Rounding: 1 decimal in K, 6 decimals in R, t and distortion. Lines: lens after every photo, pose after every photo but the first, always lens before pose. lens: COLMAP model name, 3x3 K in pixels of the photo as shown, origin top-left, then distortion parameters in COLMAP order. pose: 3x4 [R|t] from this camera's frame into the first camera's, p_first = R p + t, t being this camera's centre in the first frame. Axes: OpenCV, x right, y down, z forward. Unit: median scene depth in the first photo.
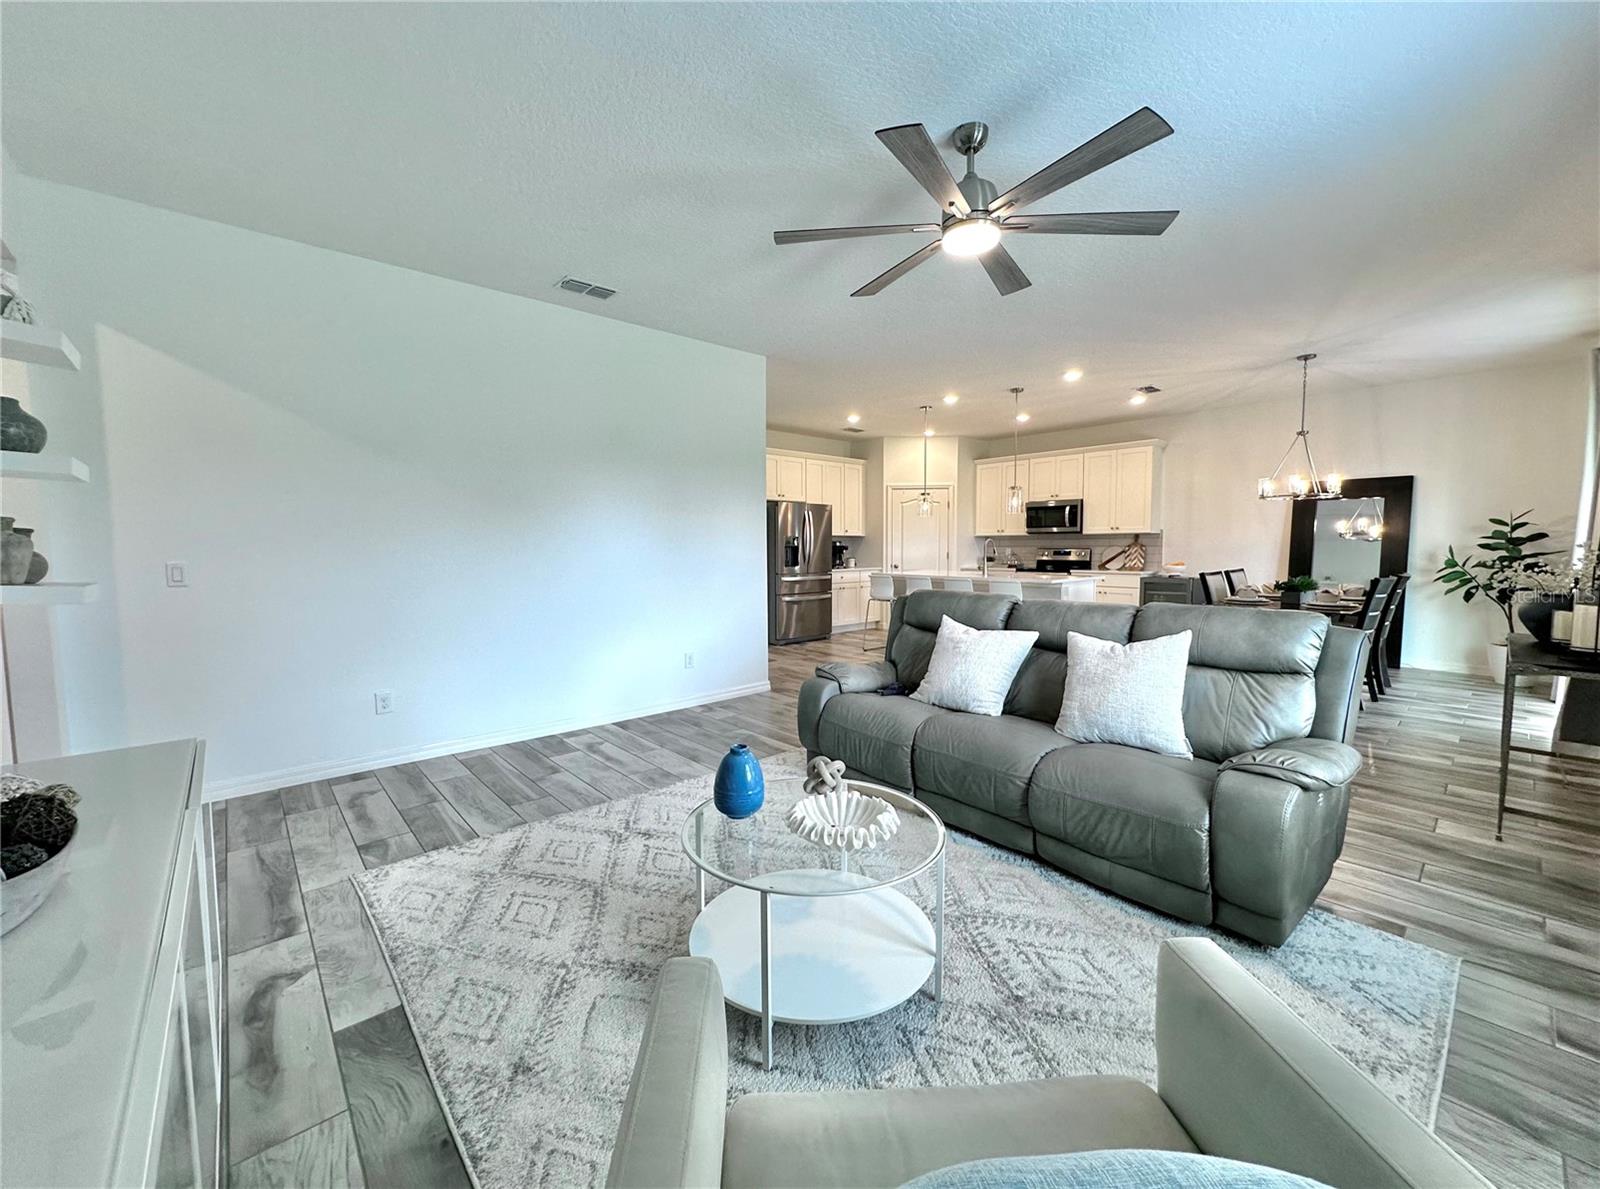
lens RADIAL K [[643.9, 0, 801.4], [0, 643.9, 594.8], [0, 0, 1]] dist [-0.000500, -0.000543]
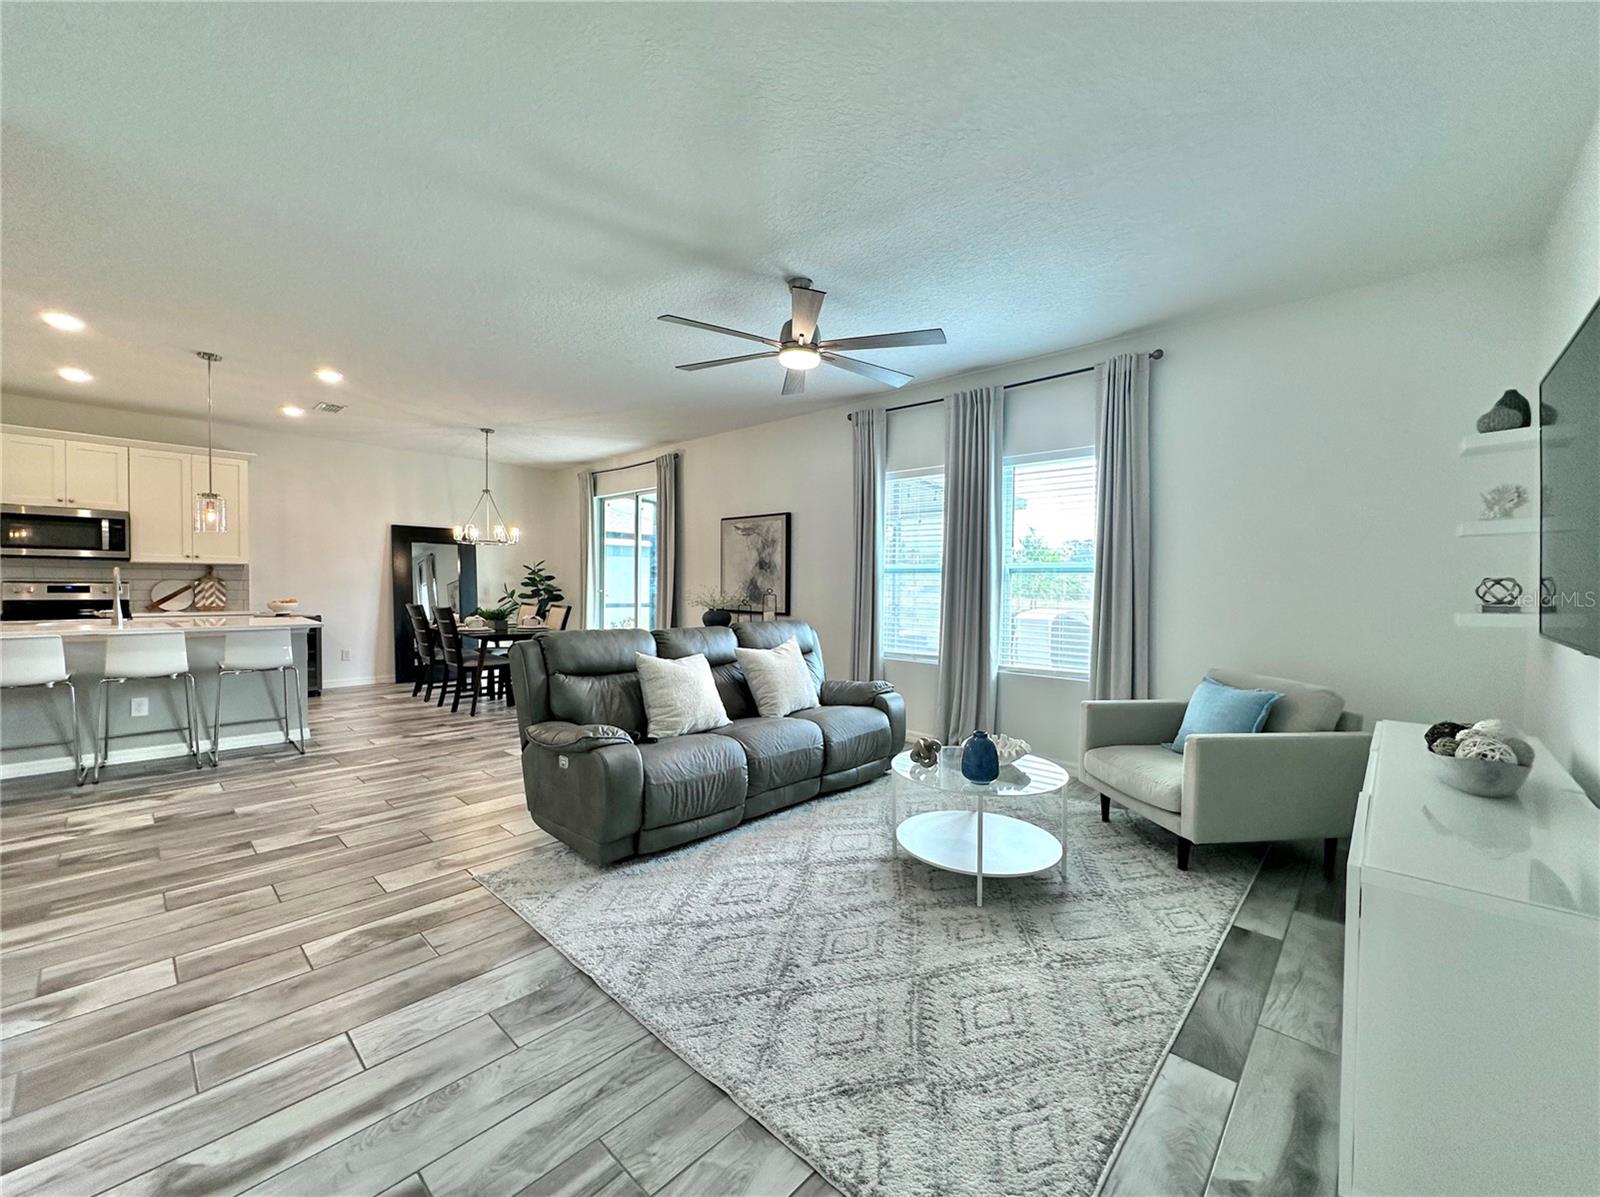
lens RADIAL K [[643.9, 0, 798.0], [0, 643.9, 601.3], [0, 0, 1]] dist [-0.000500, -0.000543]
pose [[-0.092863, -0.022215, 0.995431, -1.001292], [0.064197, 0.997537, 0.028251, -0.075220], [-0.993607, 0.066527, -0.091208, 1.051304]]
